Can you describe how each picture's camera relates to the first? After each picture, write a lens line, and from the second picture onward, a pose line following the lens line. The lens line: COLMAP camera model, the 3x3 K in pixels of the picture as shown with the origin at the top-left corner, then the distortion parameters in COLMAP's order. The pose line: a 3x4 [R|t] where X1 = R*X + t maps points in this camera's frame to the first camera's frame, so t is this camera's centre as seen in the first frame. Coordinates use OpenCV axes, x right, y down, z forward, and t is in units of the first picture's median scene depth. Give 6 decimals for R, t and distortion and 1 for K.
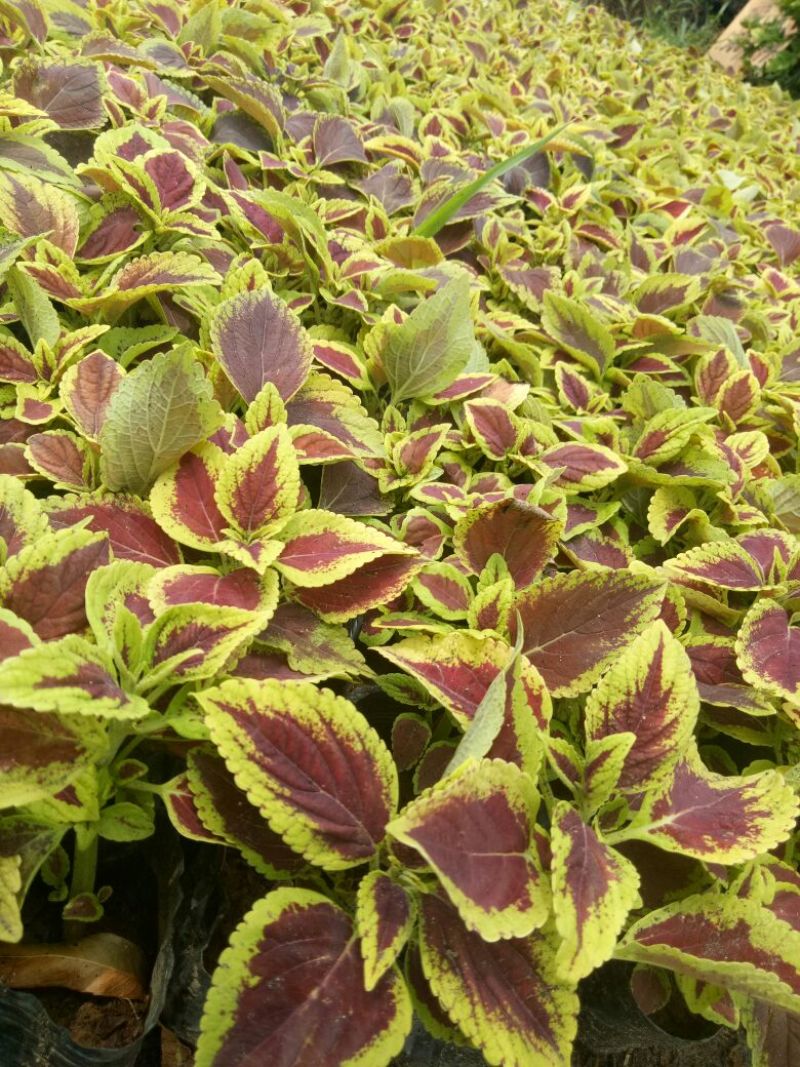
lens RADIAL K [[876.8, 0, 400.0], [0, 876.8, 533.5], [0, 0, 1]] dist [-0.047152, -0.003501]
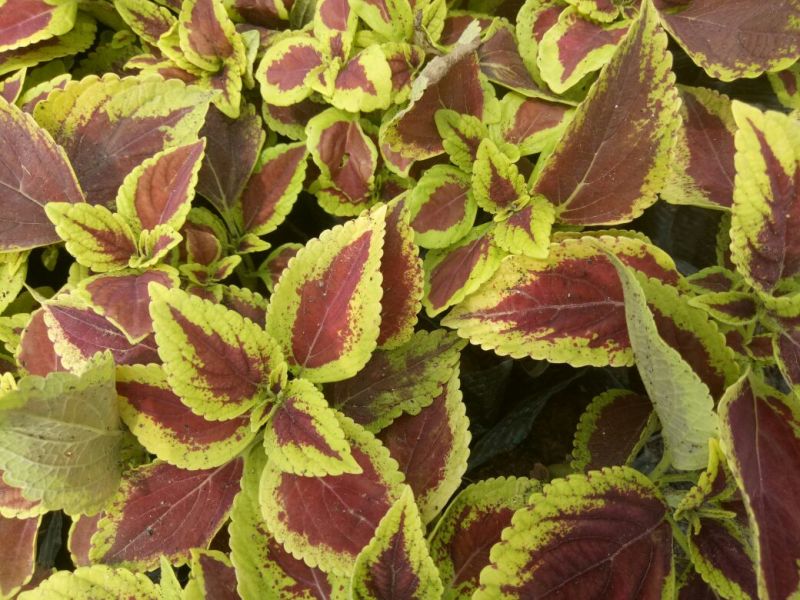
lens RADIAL K [[657.4, 0, 400.0], [0, 657.4, 300.0], [0, 0, 1]] dist [-0.047152, -0.003501]
pose [[0.635670, -0.739193, -0.222526, 0.103206], [0.665039, 0.378010, 0.644074, -0.334245], [-0.391978, -0.557407, 0.731882, 0.545596]]
